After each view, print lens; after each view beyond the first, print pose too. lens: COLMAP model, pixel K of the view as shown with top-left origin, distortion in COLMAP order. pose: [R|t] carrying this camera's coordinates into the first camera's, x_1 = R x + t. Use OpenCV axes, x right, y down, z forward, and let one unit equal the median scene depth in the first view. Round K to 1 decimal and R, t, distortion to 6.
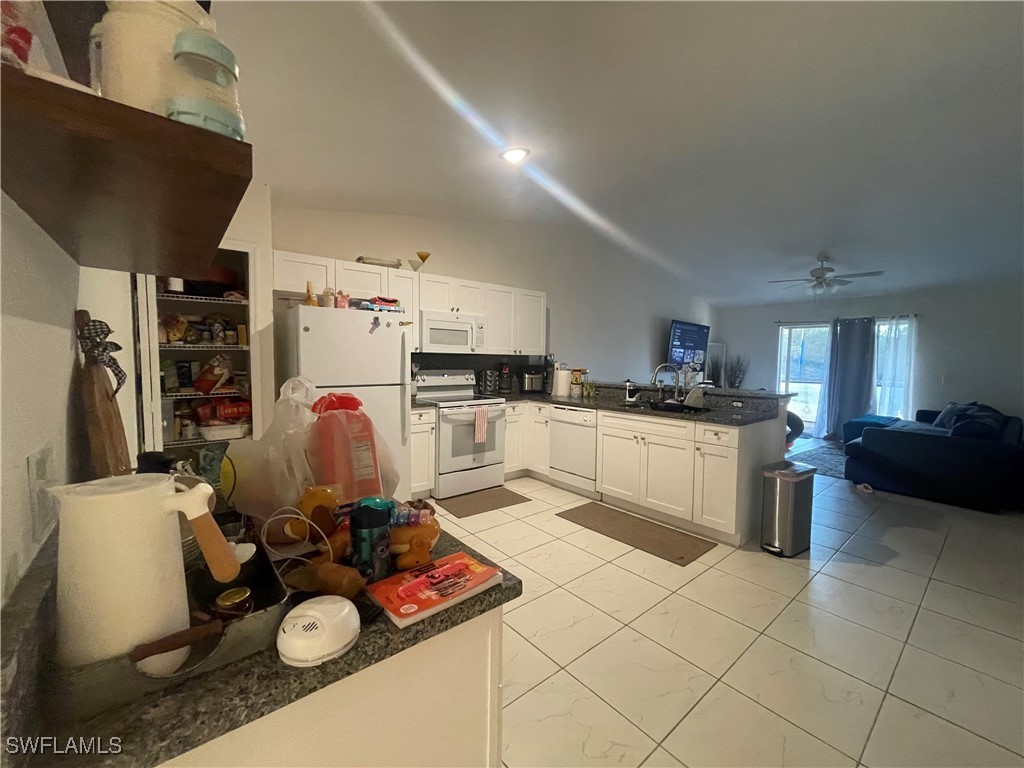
lens RADIAL K [[415.1, 0, 514.9], [0, 415.1, 386.7], [0, 0, 1]] dist [-0.000346, -0.000057]
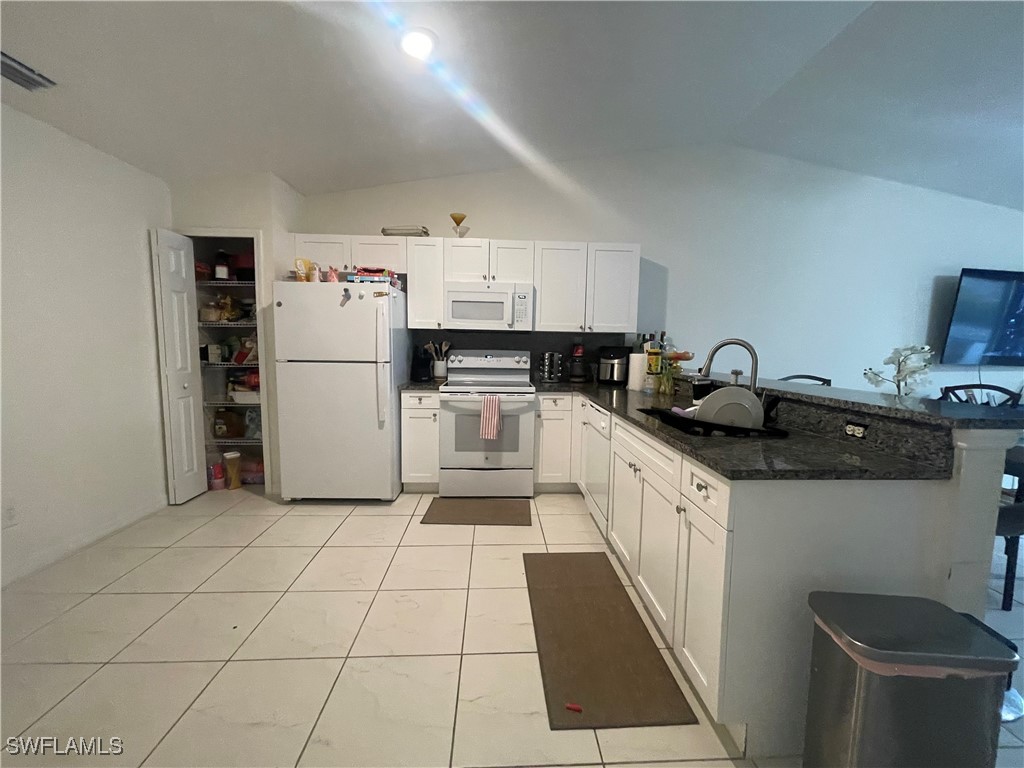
lens RADIAL K [[415.1, 0, 514.9], [0, 415.1, 386.7], [0, 0, 1]] dist [-0.000346, -0.000057]
pose [[0.800781, 0.063328, -0.595600, 0.420602], [-0.047301, 0.997975, 0.042516, -0.004008], [0.597087, -0.005874, 0.802155, 0.368813]]
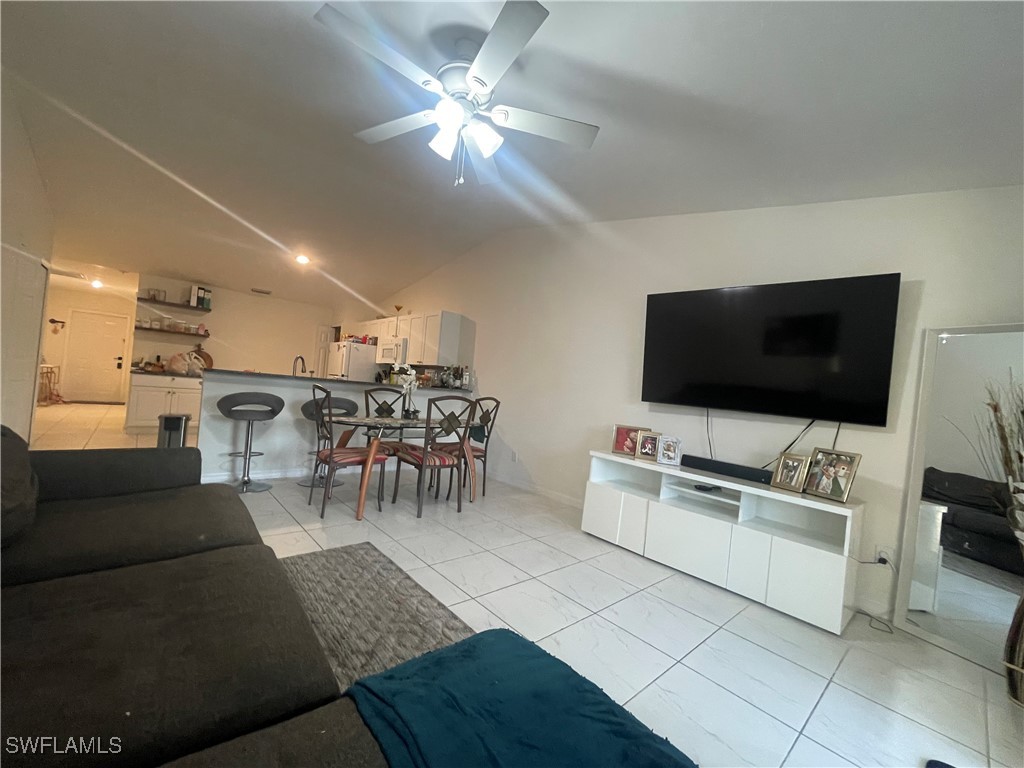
lens RADIAL K [[415.1, 0, 514.9], [0, 415.1, 386.7], [0, 0, 1]] dist [-0.000346, -0.000057]
pose [[0.036986, -0.016346, -0.999182, 1.502497], [-0.158047, 0.987186, -0.022000, -0.032309], [0.986739, 0.158731, 0.033928, 1.471187]]
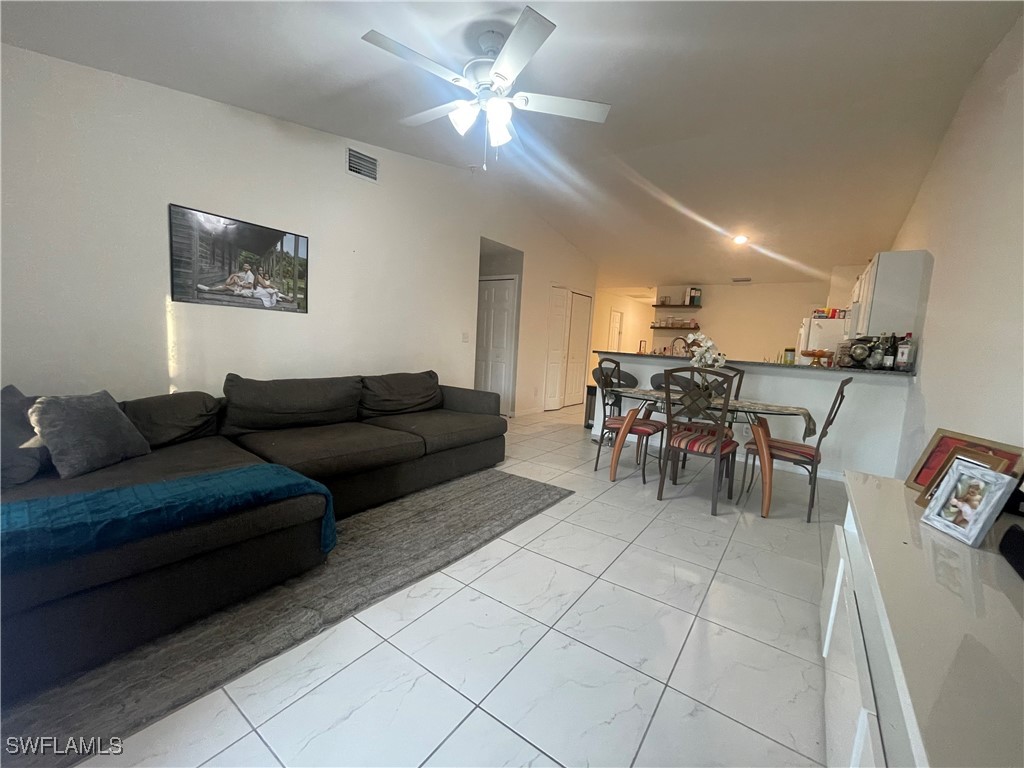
lens RADIAL K [[414.0, 0, 512.9], [0, 414.0, 383.3], [0, 0, 1]] dist [-0.000439, -0.000035]
pose [[-0.965483, -0.040093, -0.257364, 1.094087], [-0.086033, 0.981713, 0.169814, -0.081289], [0.245849, 0.186094, -0.951277, 2.008790]]
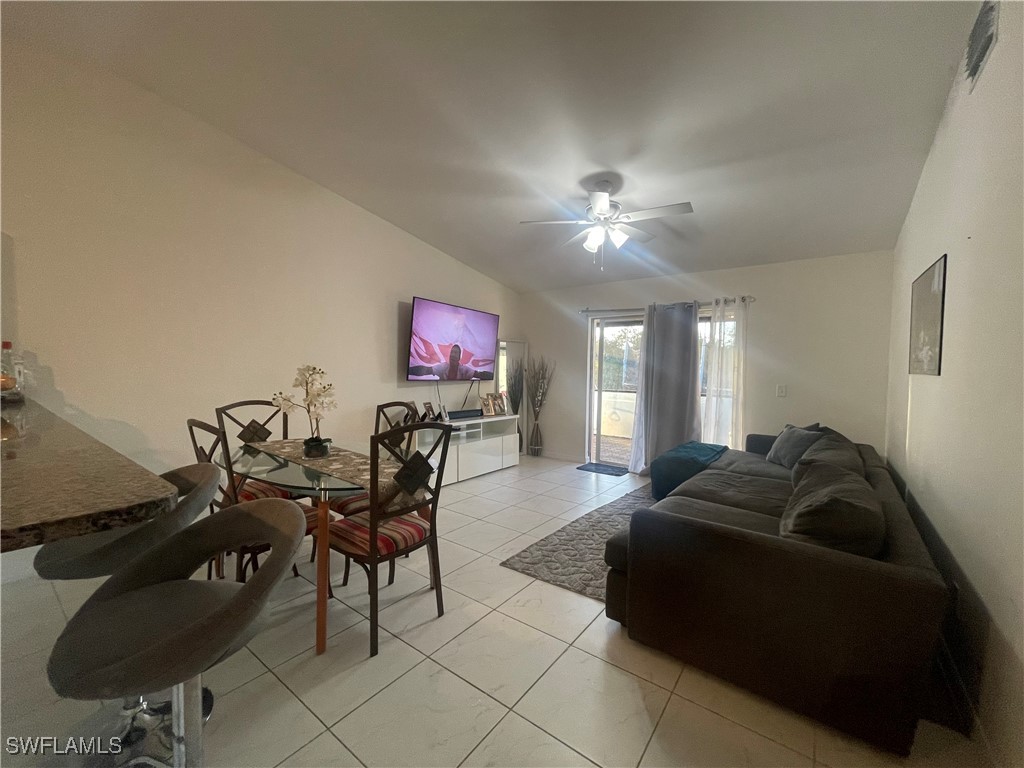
lens RADIAL K [[415.1, 0, 514.9], [0, 415.1, 386.7], [0, 0, 1]] dist [-0.000346, -0.000057]
pose [[0.974074, -0.006345, 0.226140, 0.616918], [0.010323, 0.999812, -0.016412, -0.023322], [-0.225993, 0.018321, 0.973957, 0.587173]]
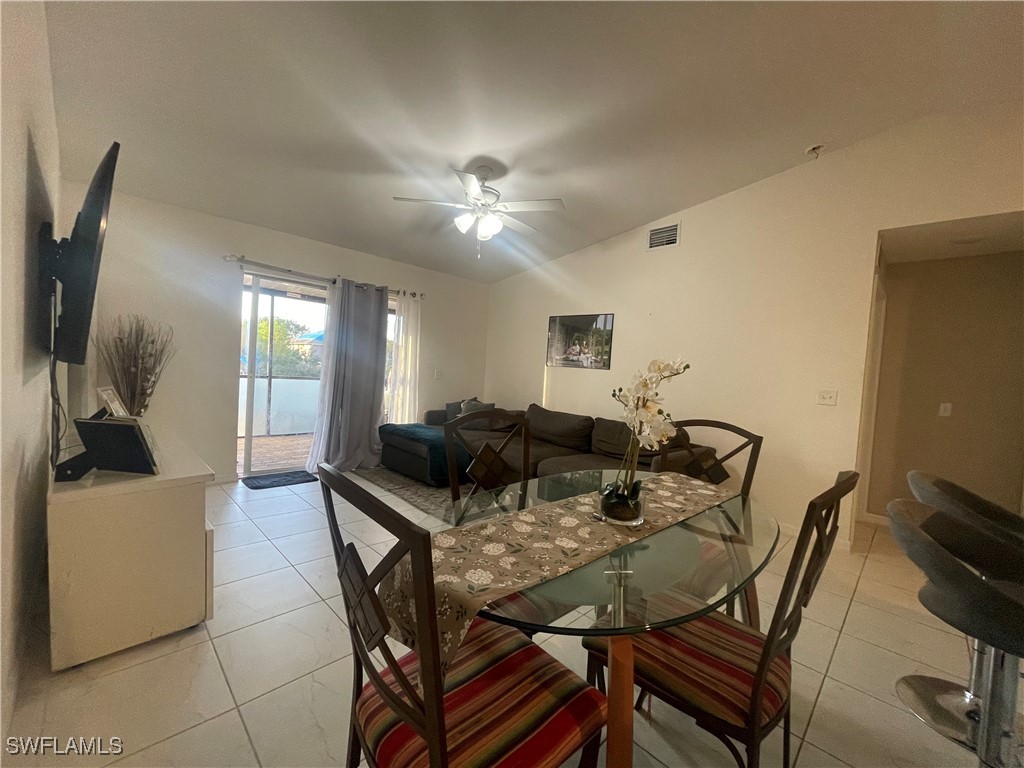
lens RADIAL K [[420.3, 0, 512.0], [0, 420.3, 382.9], [0, 0, 1]] dist [-0.000772, -0.000066]
pose [[-0.088553, -0.050805, 0.994775, 0.118292], [0.003468, 0.998677, 0.051313, -0.064657], [-0.996065, 0.007994, -0.088259, 1.392528]]
